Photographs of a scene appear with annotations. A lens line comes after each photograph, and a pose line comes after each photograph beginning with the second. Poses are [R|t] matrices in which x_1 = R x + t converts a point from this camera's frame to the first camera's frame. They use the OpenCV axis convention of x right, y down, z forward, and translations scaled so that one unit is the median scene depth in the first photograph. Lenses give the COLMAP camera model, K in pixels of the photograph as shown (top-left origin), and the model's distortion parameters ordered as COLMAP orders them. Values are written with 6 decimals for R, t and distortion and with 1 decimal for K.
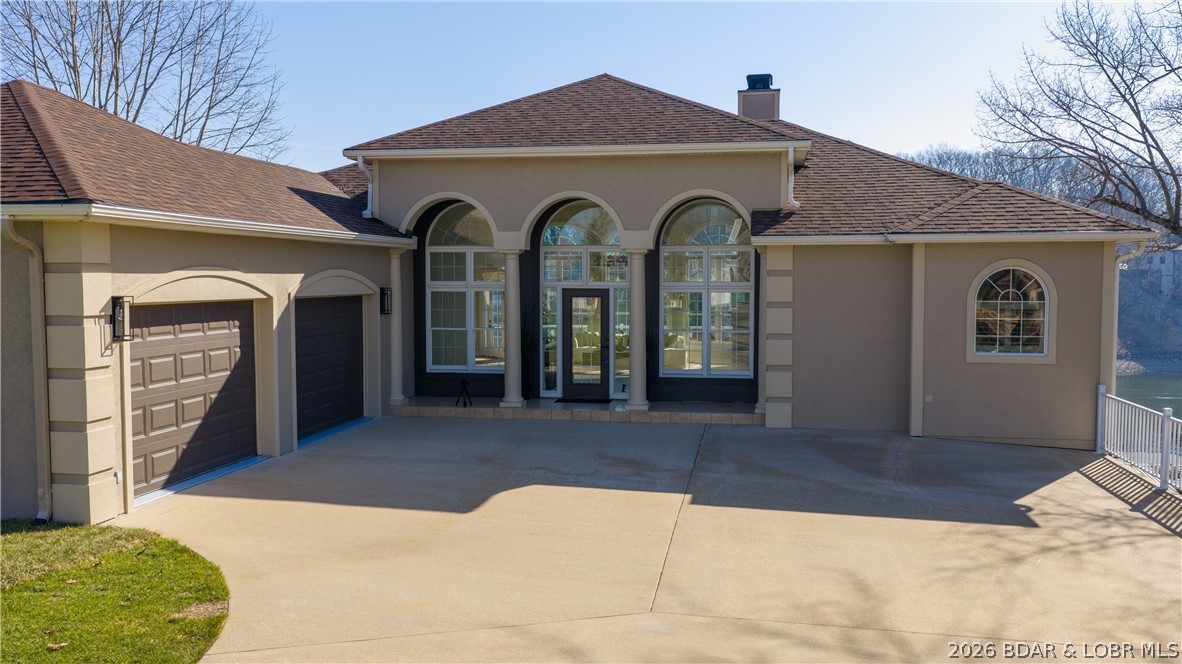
lens RADIAL K [[976.3, 0, 591.0], [0, 976.3, 332.0], [0, 0, 1]] dist [0.029699, -0.058883]
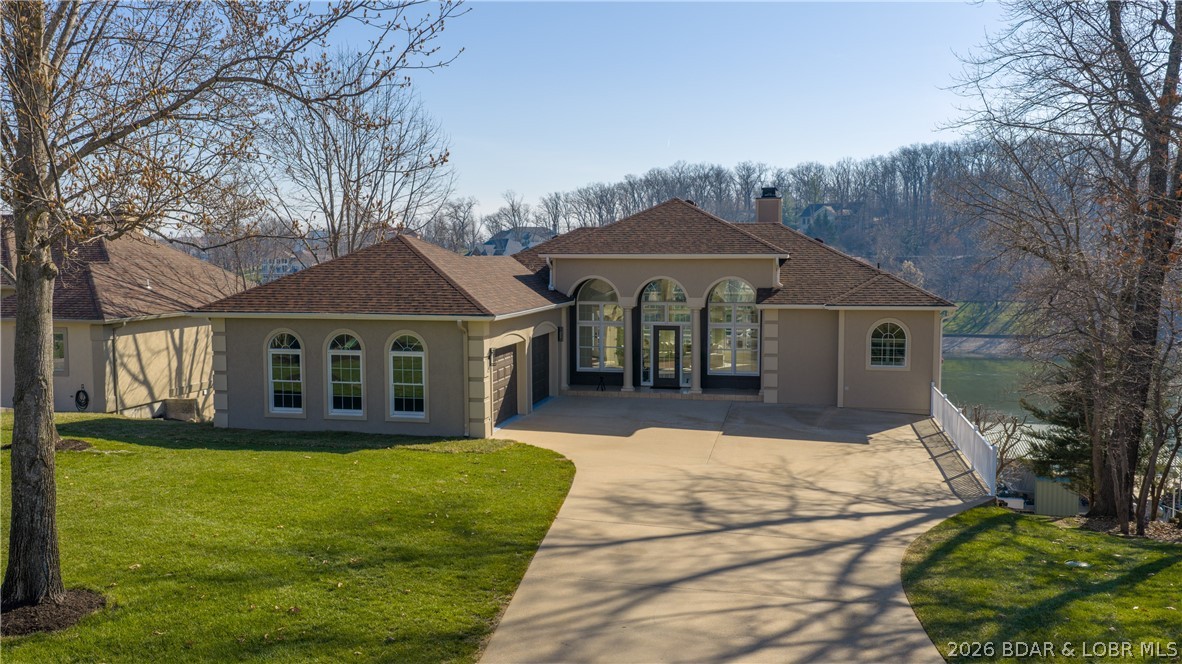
lens RADIAL K [[976.3, 0, 591.0], [0, 976.3, 332.0], [0, 0, 1]] dist [0.029699, -0.058883]
pose [[0.999039, 0.001937, -0.043799, -0.075074], [-0.000944, 0.999742, 0.022684, -0.083563], [0.043831, -0.022621, 0.998783, -0.918385]]
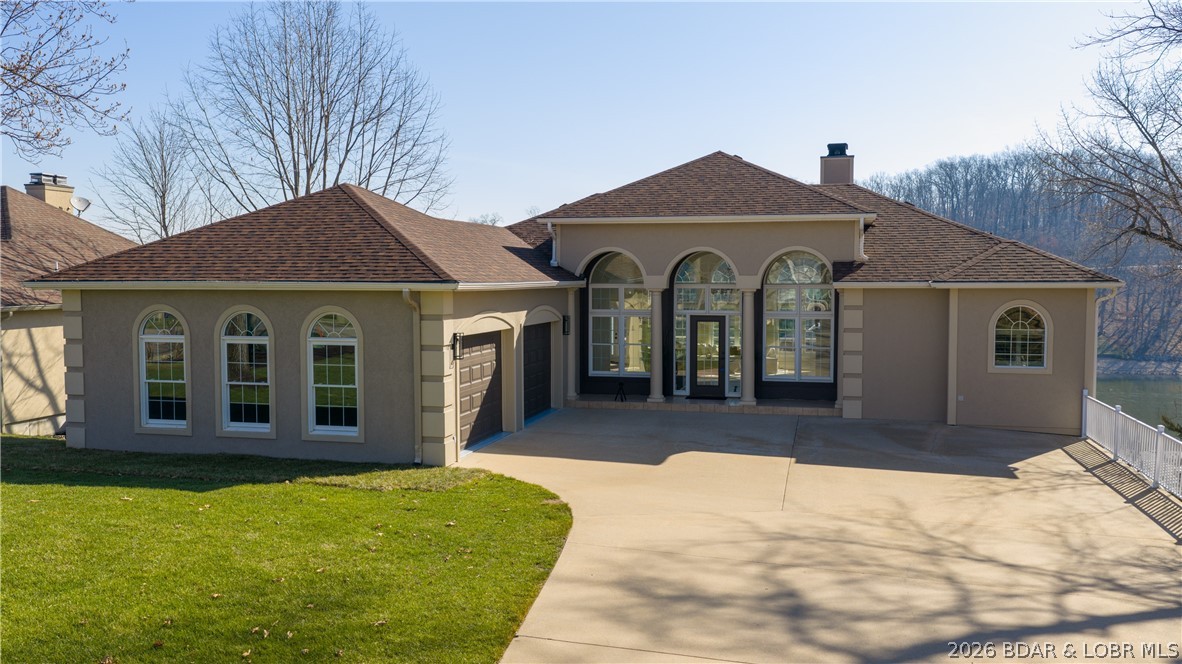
lens RADIAL K [[976.3, 0, 591.0], [0, 976.3, 332.0], [0, 0, 1]] dist [0.029699, -0.058883]
pose [[0.997504, 0.003491, -0.070524, -0.081612], [-0.003409, 0.999993, 0.001288, -0.025740], [0.070528, -0.001044, 0.997509, -0.418268]]
